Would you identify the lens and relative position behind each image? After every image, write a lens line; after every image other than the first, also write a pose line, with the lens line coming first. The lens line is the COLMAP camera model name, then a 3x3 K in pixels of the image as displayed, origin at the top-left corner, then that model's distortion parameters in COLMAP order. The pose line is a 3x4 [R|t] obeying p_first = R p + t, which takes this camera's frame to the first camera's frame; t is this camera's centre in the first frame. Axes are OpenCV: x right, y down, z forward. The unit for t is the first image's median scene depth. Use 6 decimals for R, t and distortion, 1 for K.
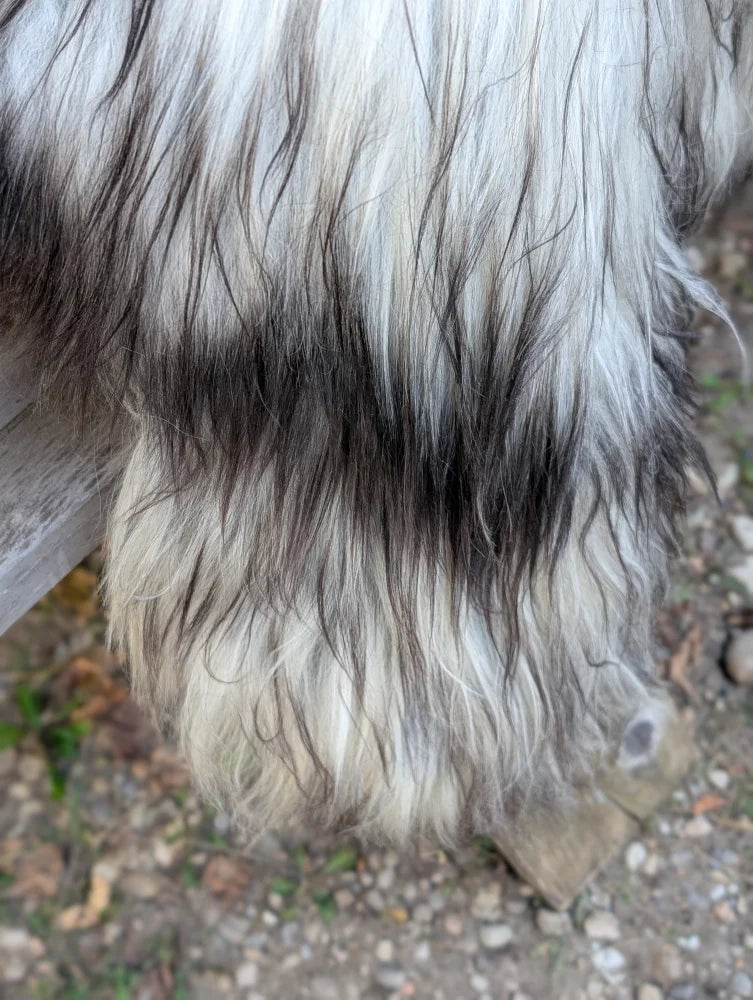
lens RADIAL K [[1565.6, 0, 331.5], [0, 1565.6, 498.0], [0, 0, 1]] dist [0.238879, -1.259102]
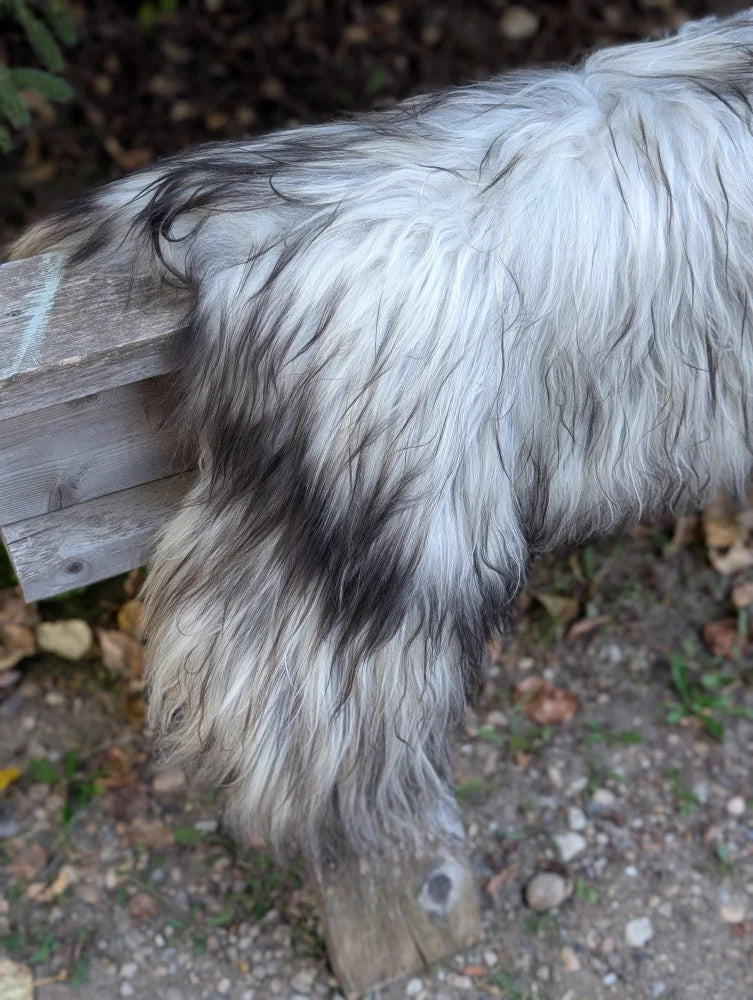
lens RADIAL K [[1565.6, 0, 331.5], [0, 1565.6, 498.0], [0, 0, 1]] dist [0.238879, -1.259102]
pose [[0.925181, 0.322560, -0.199988, 0.260488], [-0.373691, 0.866272, -0.331553, 0.337335], [0.066298, 0.381480, 0.921996, -0.448997]]
